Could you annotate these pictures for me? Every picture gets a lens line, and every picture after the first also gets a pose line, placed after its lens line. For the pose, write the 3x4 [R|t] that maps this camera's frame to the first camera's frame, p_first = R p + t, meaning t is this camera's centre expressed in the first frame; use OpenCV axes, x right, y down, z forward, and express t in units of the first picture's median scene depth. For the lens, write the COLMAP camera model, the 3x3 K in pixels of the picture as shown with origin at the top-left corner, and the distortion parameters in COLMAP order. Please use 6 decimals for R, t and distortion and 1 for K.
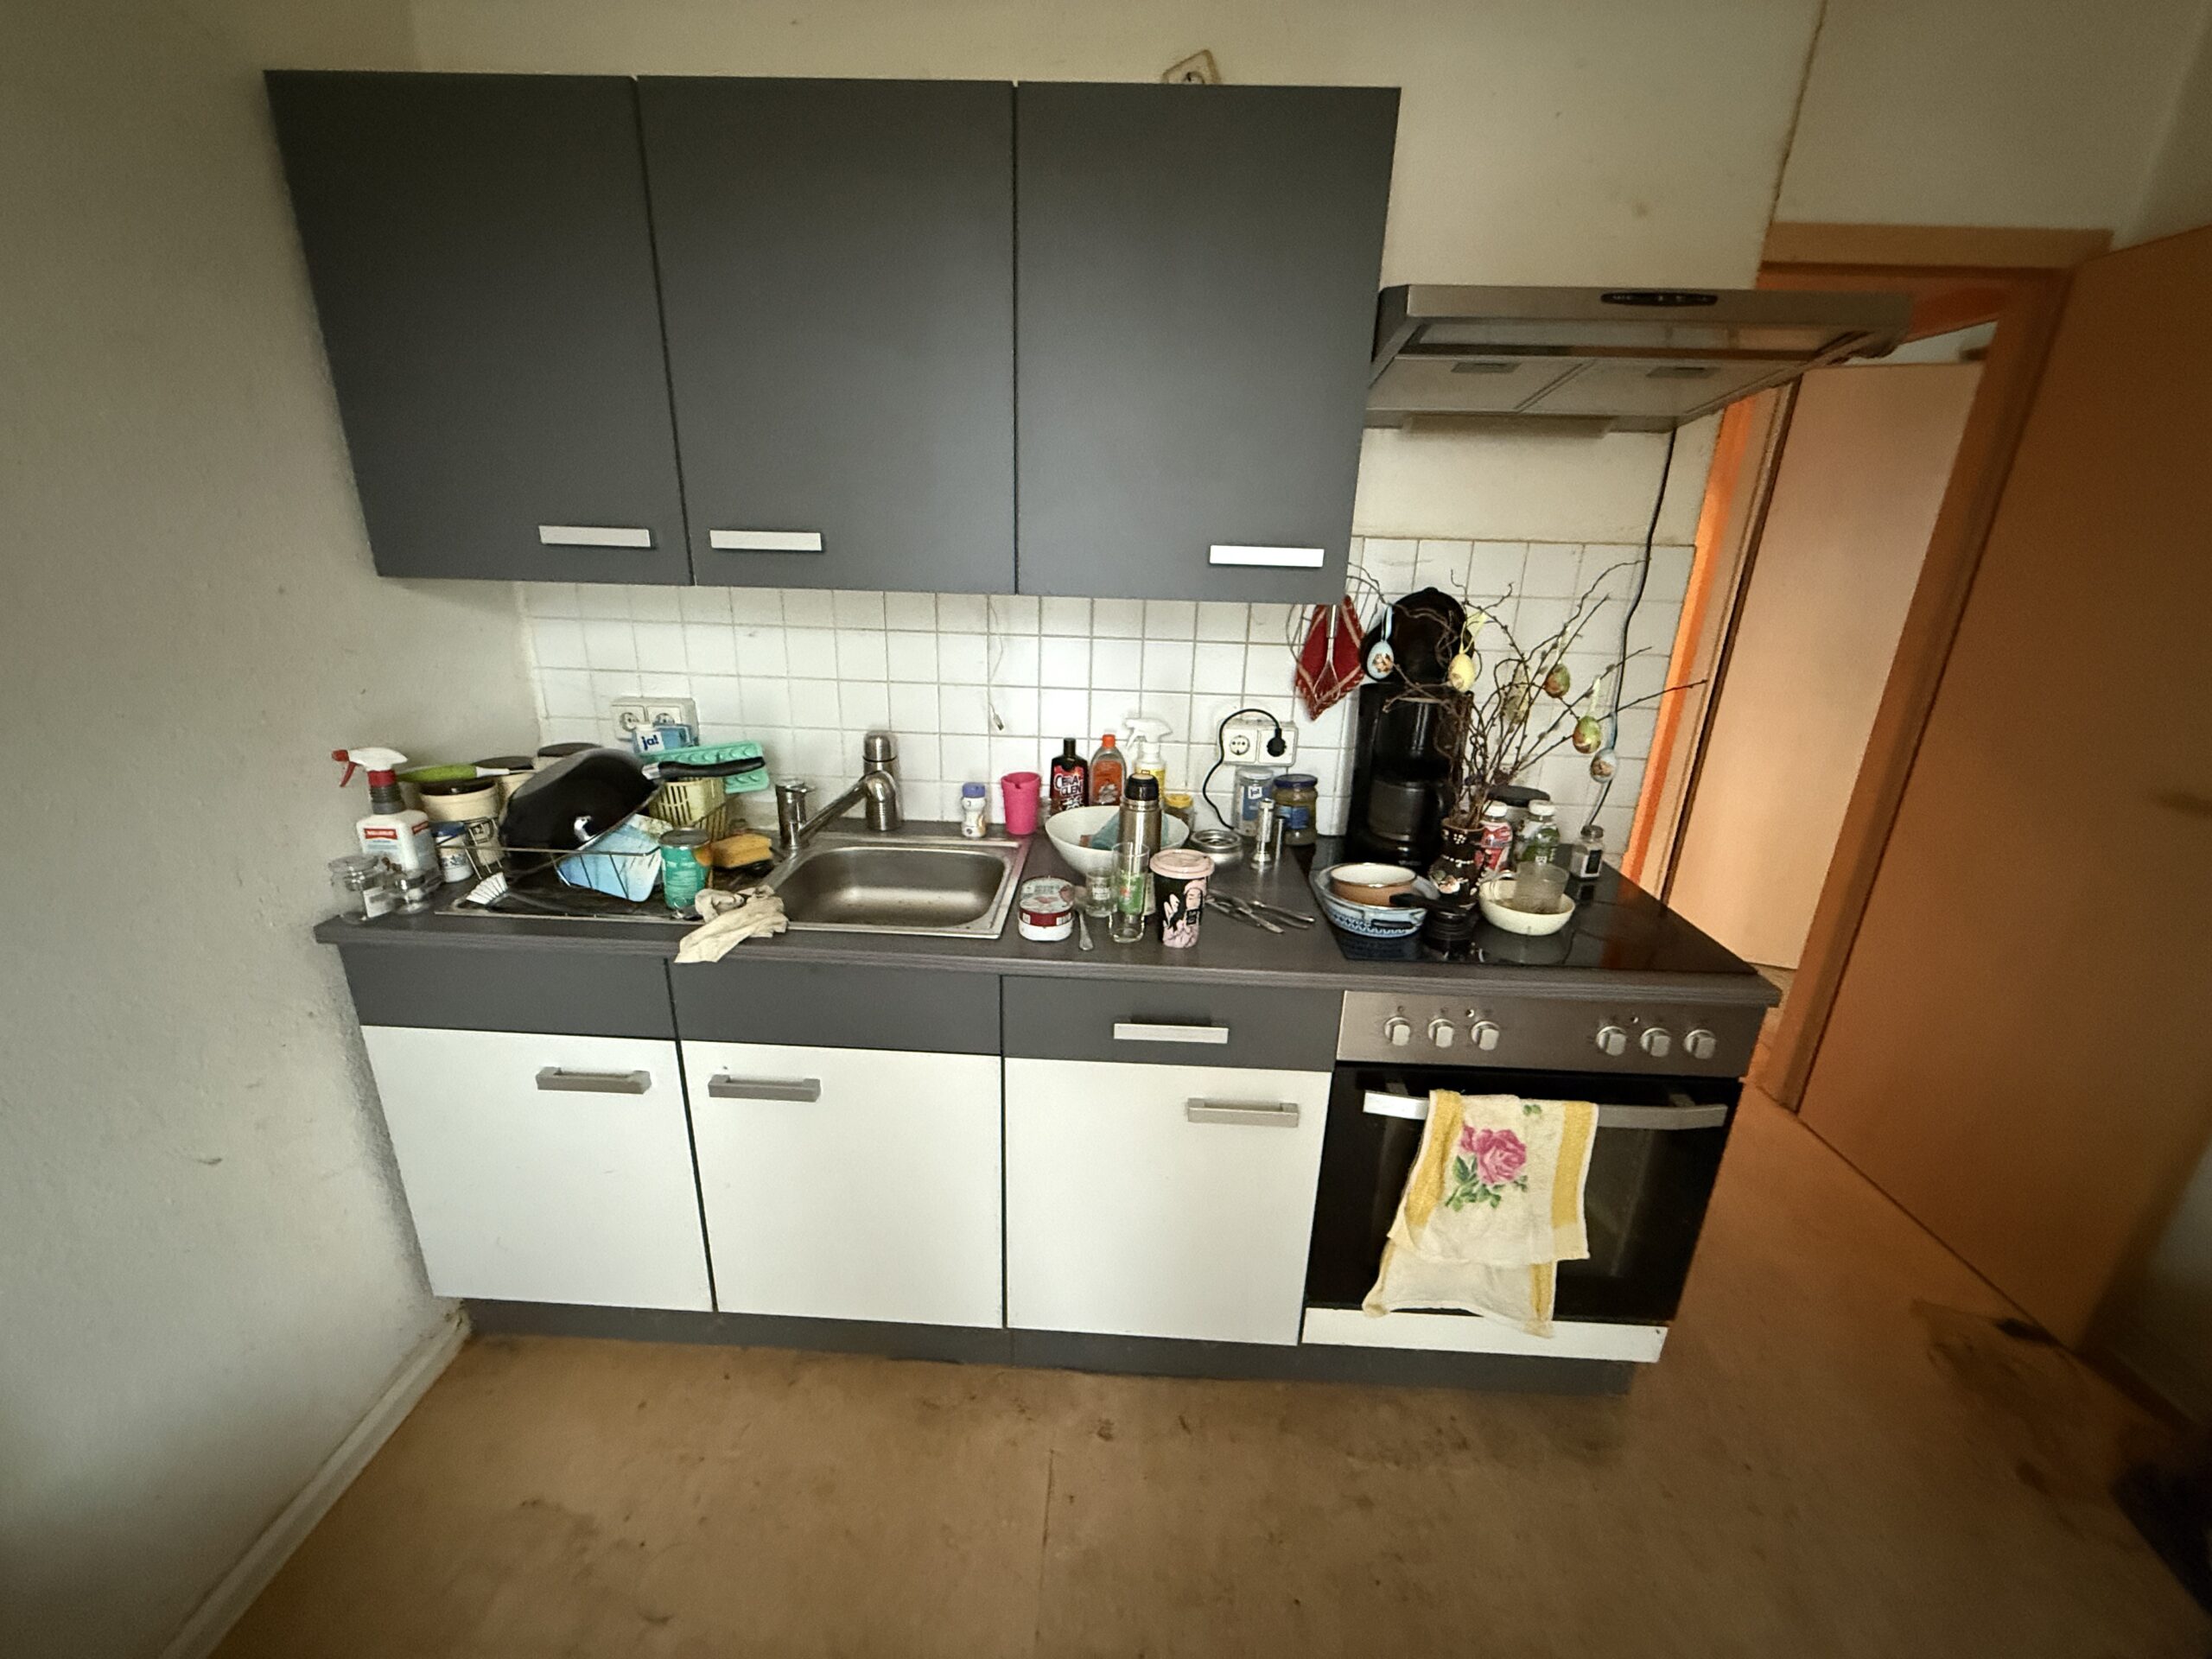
lens RADIAL K [[879.1, 0, 1102.9], [0, 879.1, 830.8], [0, 0, 1]] dist [0.000086, -0.000310]
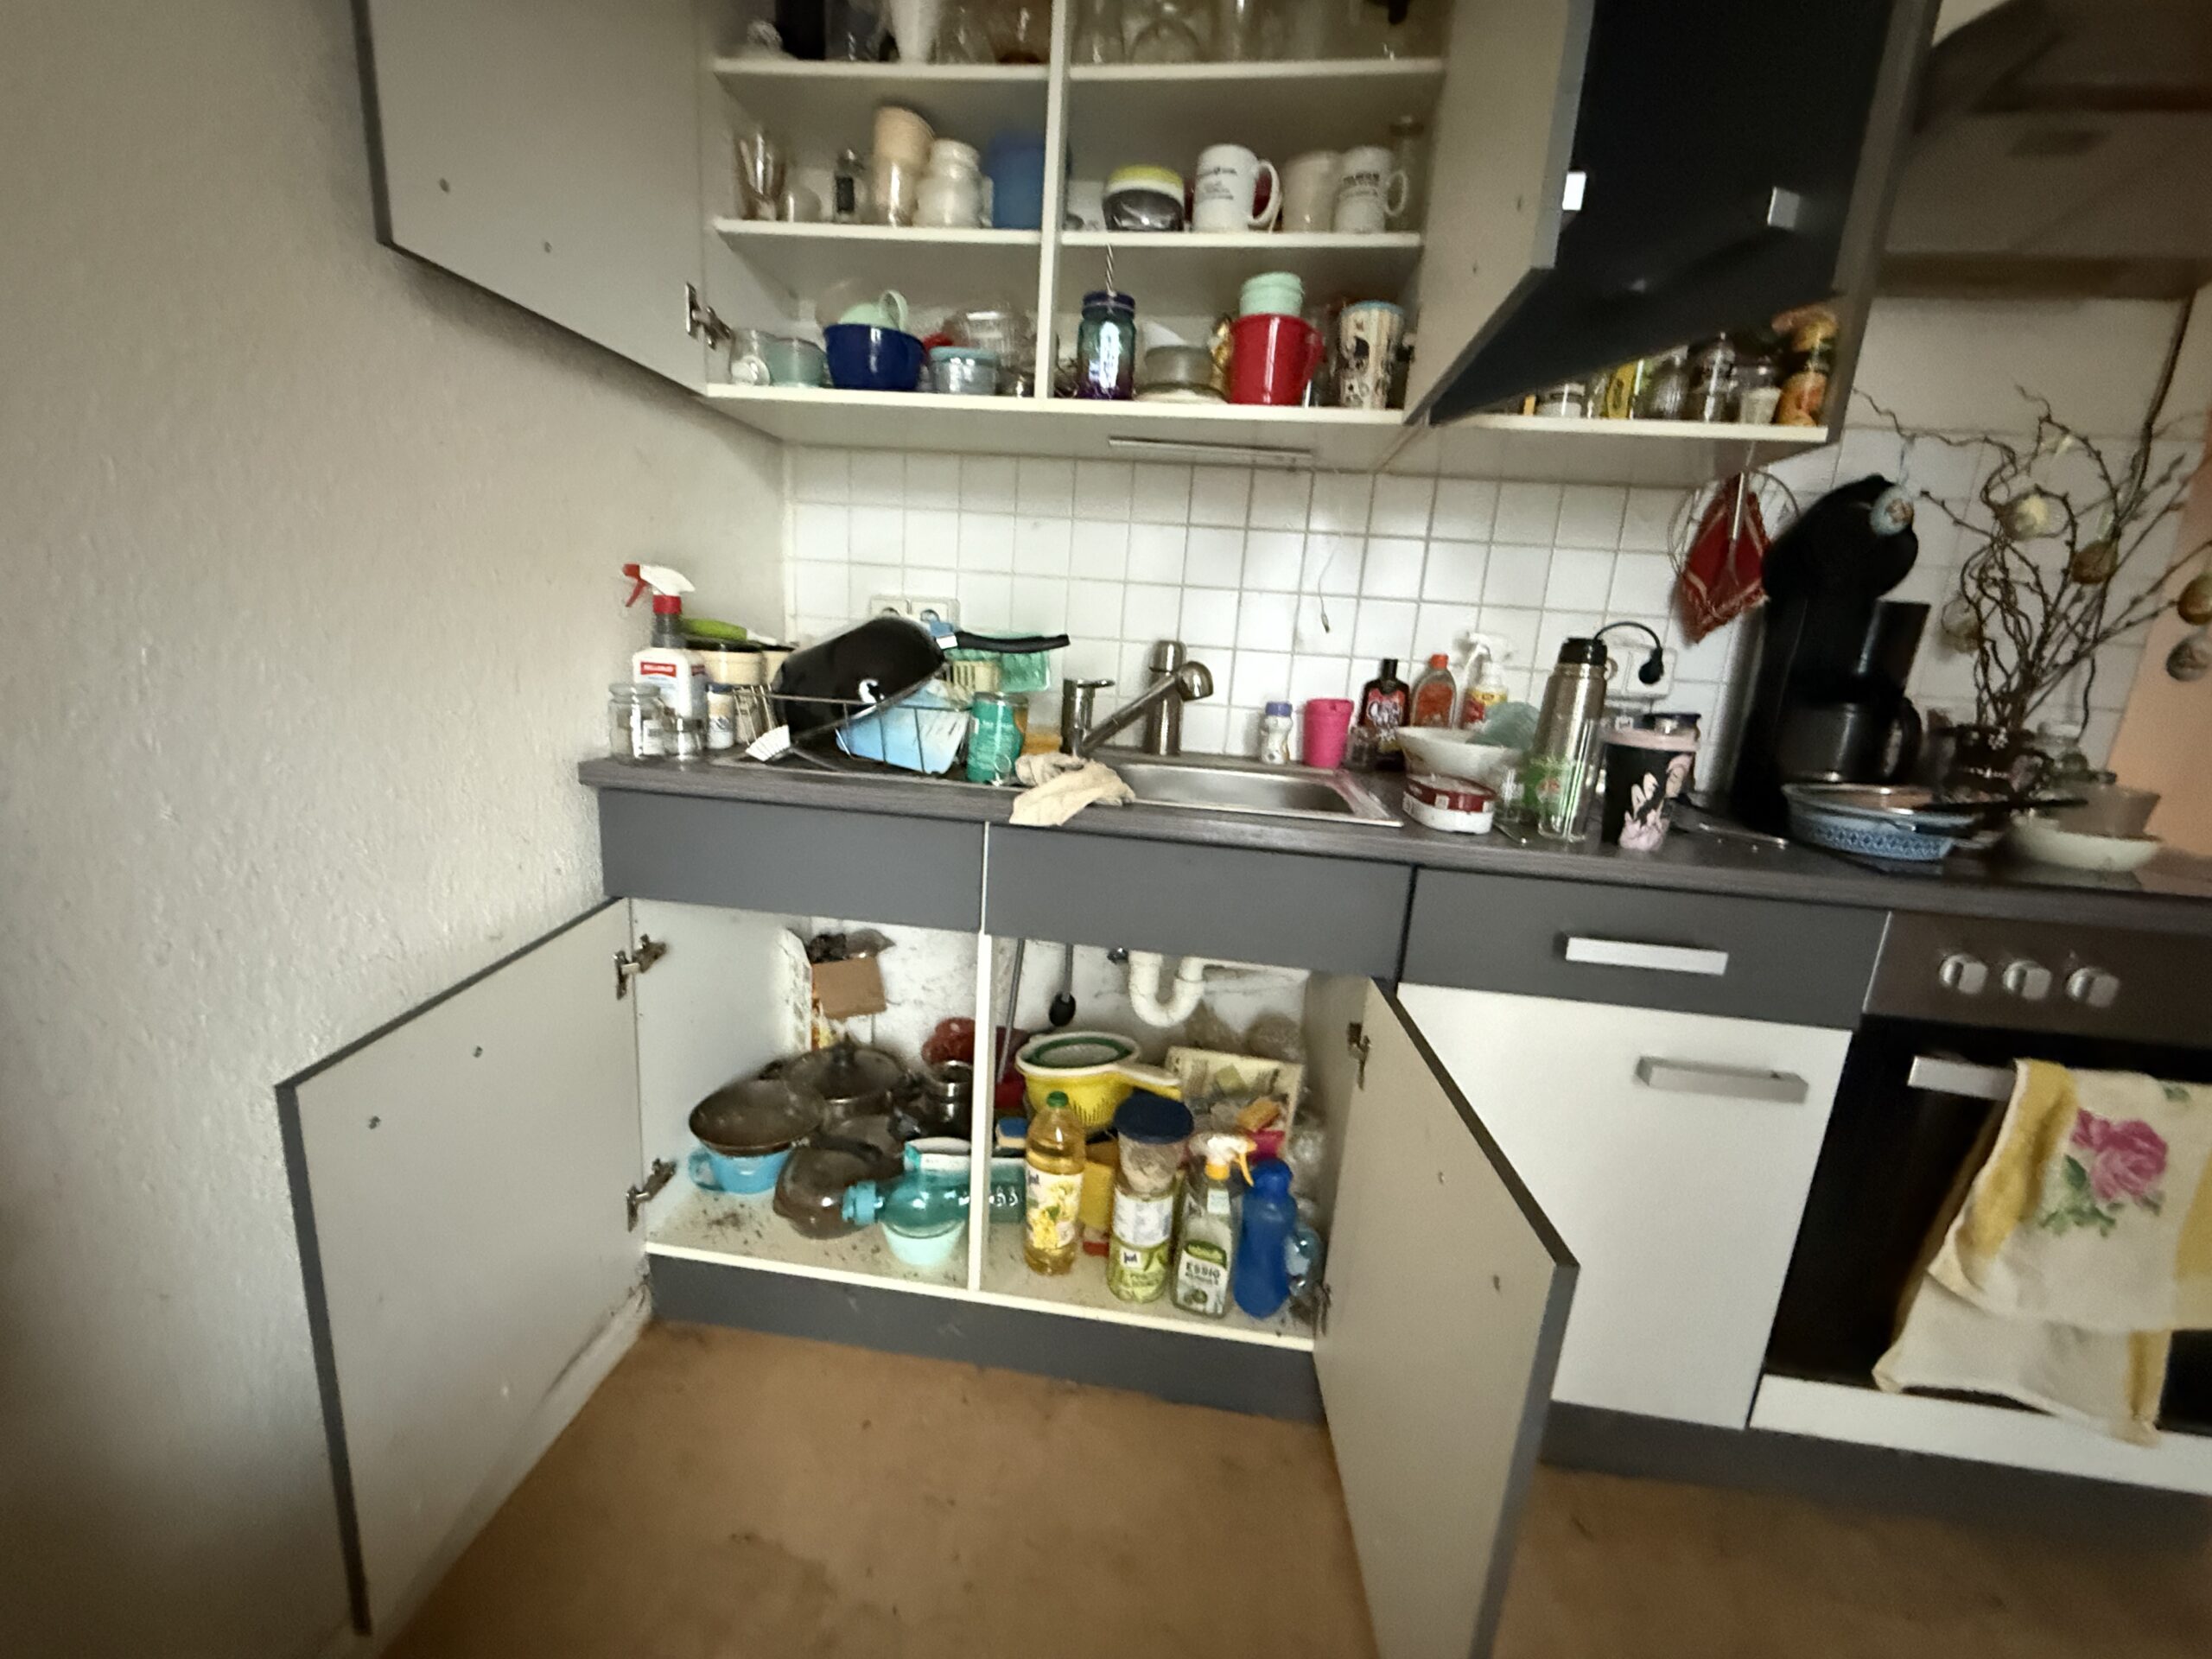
lens RADIAL K [[879.1, 0, 1102.5], [0, 879.1, 827.6], [0, 0, 1]] dist [0.000086, -0.000310]
pose [[0.996005, 0.054847, -0.070469, -0.317688], [-0.062294, 0.992172, -0.108232, 0.216906], [0.063981, 0.112190, 0.991625, 0.195832]]
